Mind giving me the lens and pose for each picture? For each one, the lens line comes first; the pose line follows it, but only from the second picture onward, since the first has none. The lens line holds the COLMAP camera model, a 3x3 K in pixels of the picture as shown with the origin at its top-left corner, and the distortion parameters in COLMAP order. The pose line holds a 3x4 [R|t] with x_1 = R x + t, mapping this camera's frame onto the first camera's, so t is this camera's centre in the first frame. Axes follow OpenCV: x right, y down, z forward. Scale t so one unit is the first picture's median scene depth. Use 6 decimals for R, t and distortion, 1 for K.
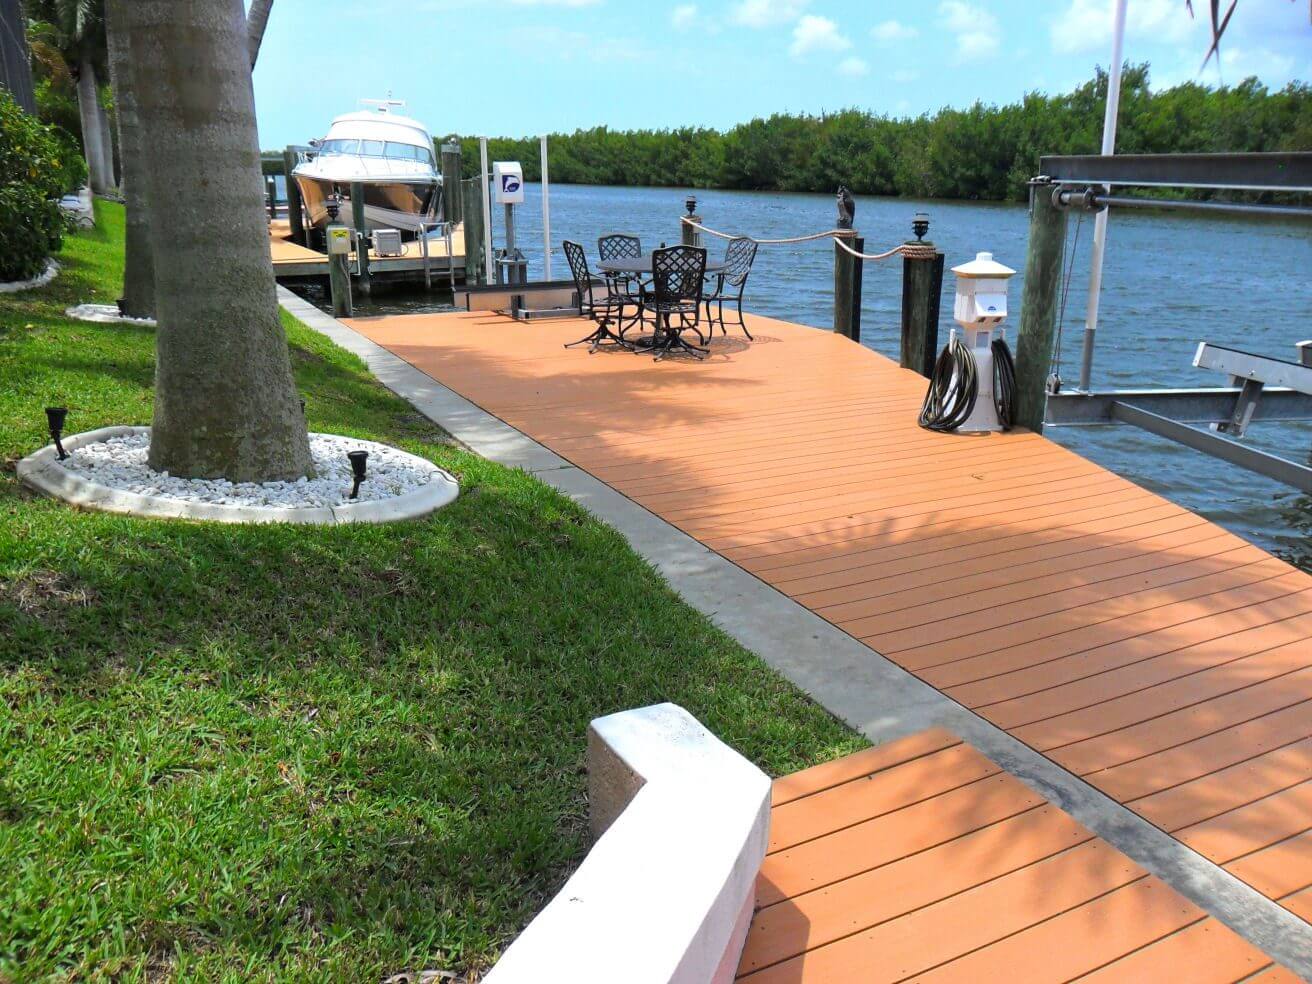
lens RADIAL K [[1076.1, 0, 653.2], [0, 1076.1, 491.1], [0, 0, 1]] dist [-0.036412, 0.012505]
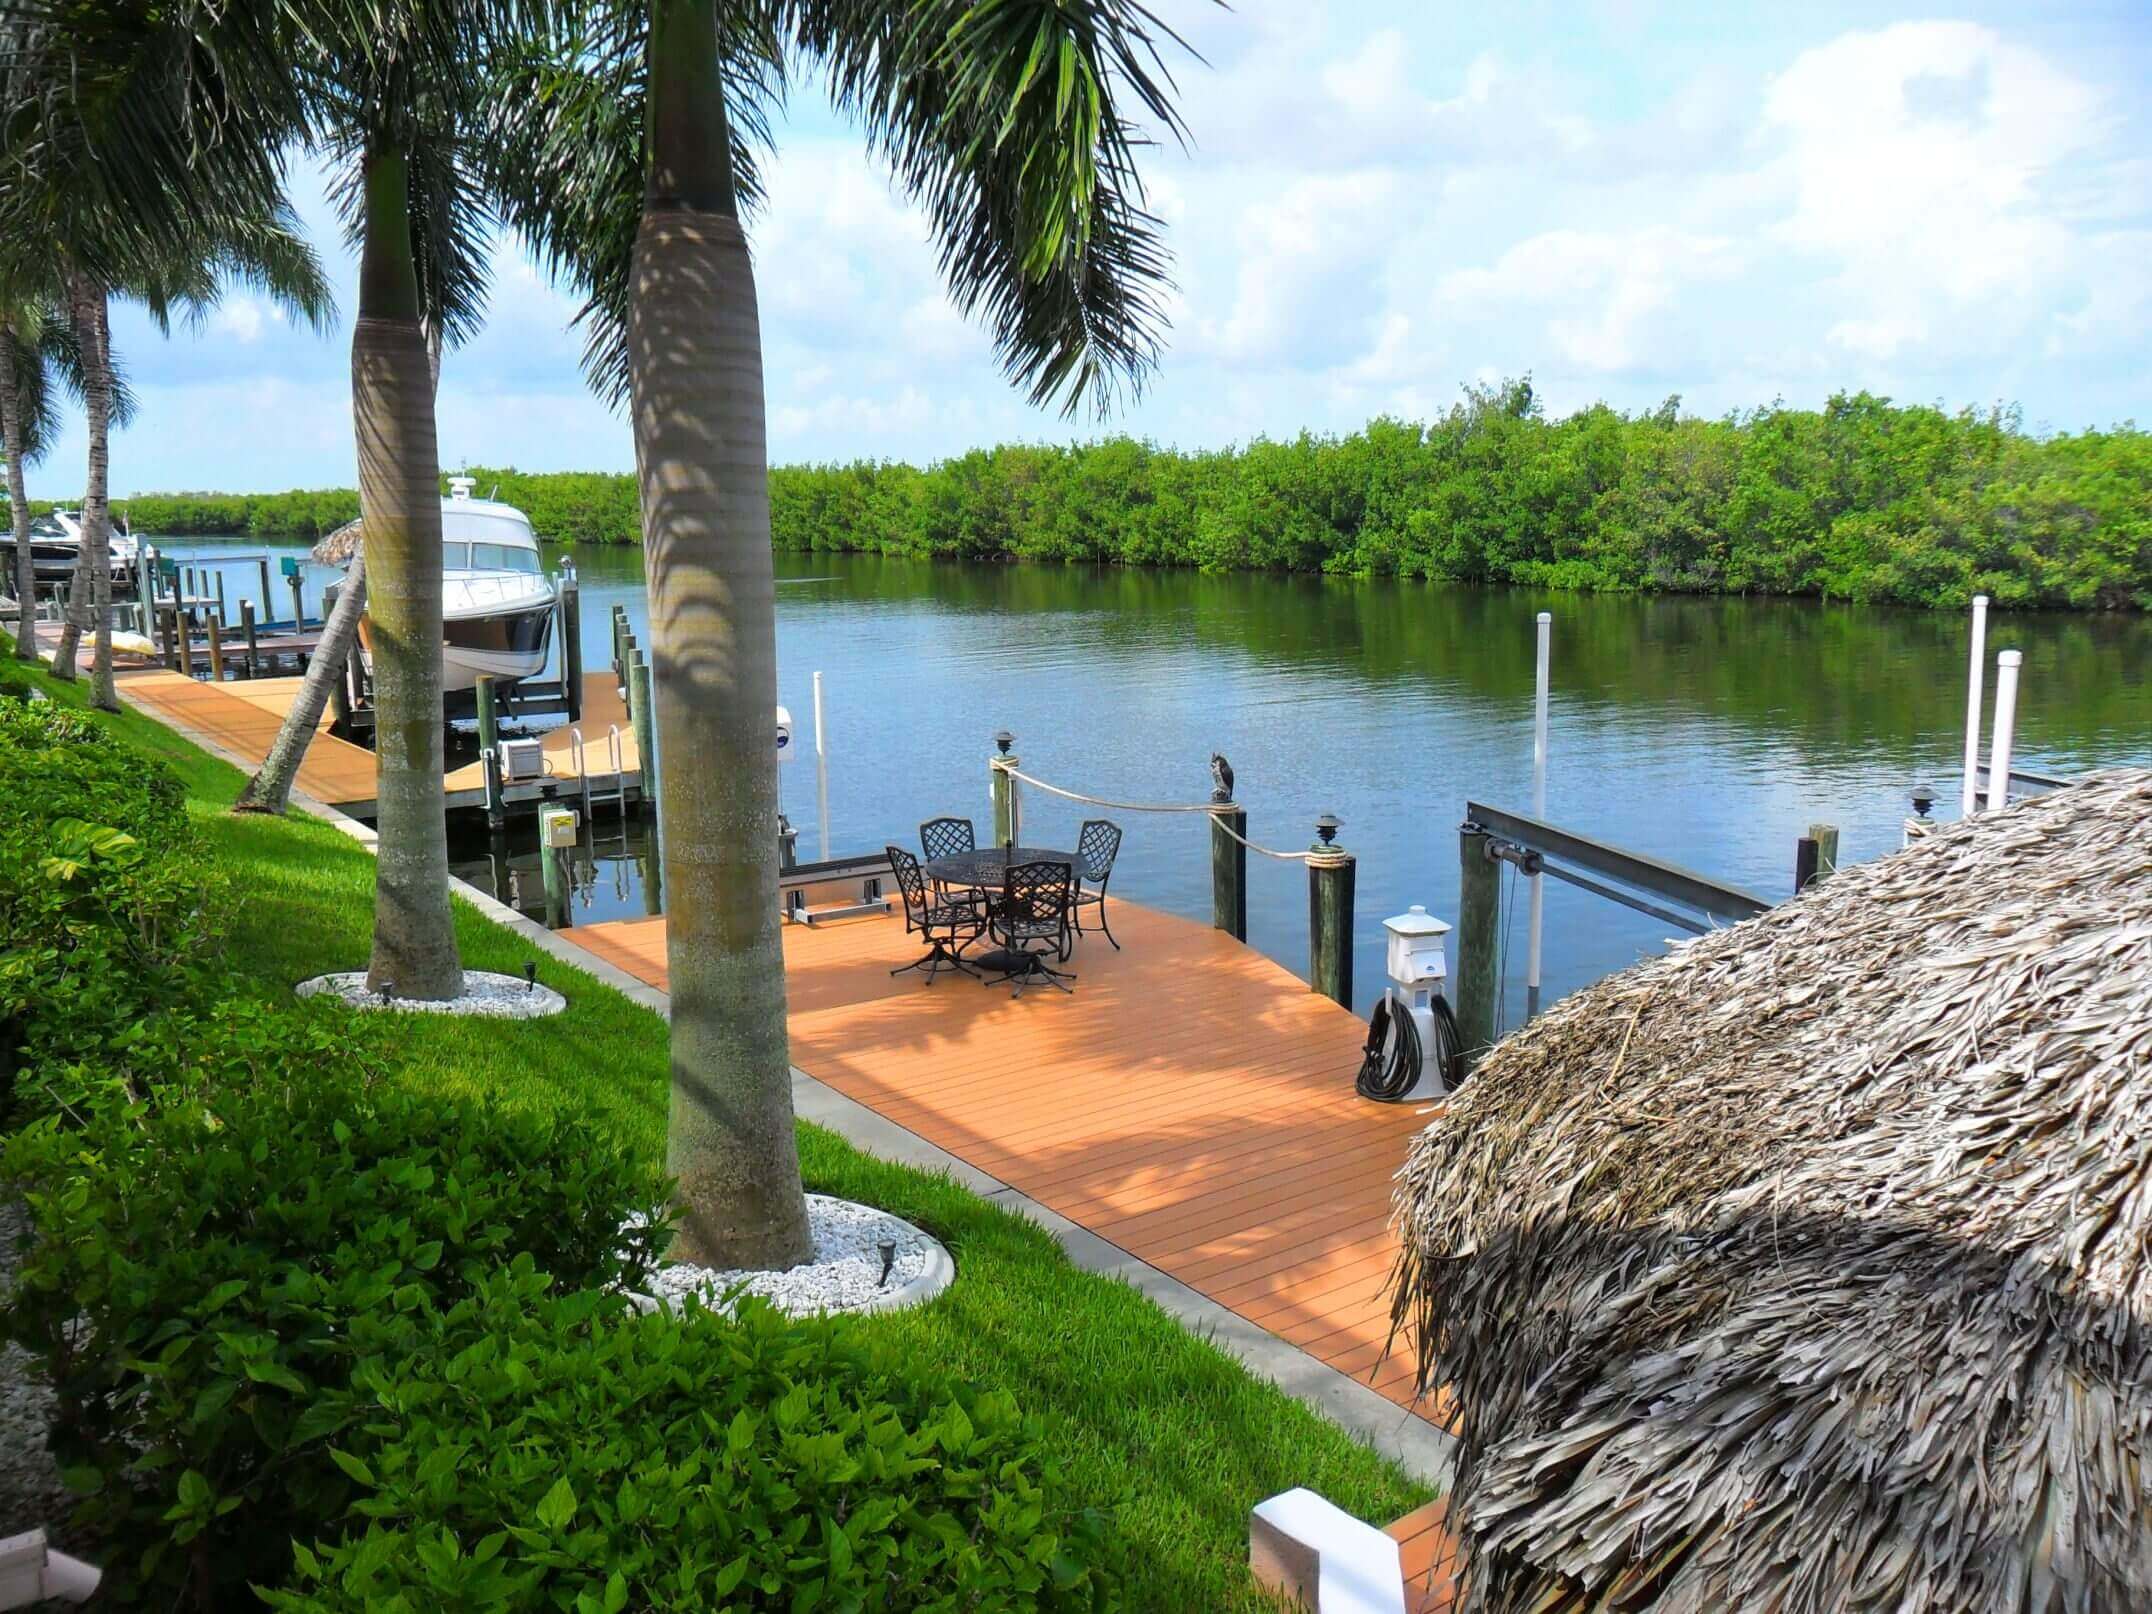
lens RADIAL K [[1765.1, 0, 1081.4], [0, 1765.1, 803.9], [0, 0, 1]] dist [-0.036412, 0.012505]
pose [[0.986797, -0.040920, 0.156705, -0.075463], [0.058773, 0.992076, -0.111045, -0.056762], [-0.150920, 0.118789, 0.981383, -0.163561]]
